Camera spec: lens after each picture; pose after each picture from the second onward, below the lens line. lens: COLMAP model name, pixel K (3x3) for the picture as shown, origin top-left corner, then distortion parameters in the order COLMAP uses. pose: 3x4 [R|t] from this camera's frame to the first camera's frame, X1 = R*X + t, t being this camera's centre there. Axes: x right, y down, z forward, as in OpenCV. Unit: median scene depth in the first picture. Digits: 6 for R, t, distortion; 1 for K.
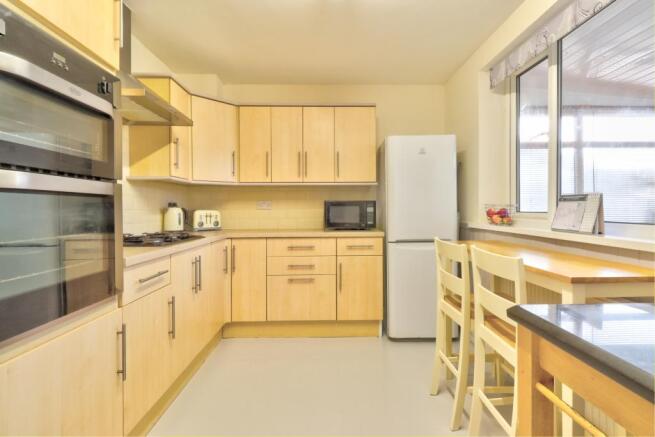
lens RADIAL K [[308.6, 0, 328.9], [0, 308.6, 211.2], [0, 0, 1]] dist [-0.001698, -0.000121]
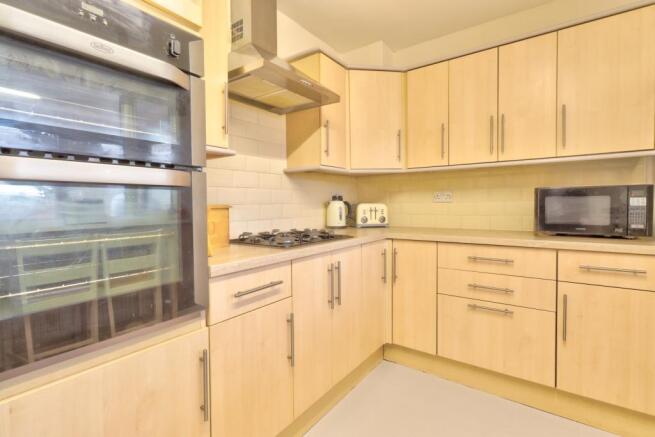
lens RADIAL K [[308.6, 0, 328.9], [0, 308.6, 211.2], [0, 0, 1]] dist [-0.001698, -0.000121]
pose [[0.801419, 0.011251, -0.597998, 0.026231], [0.002972, 0.999736, 0.022793, -0.002620], [0.598096, -0.020043, 0.801174, 0.271957]]
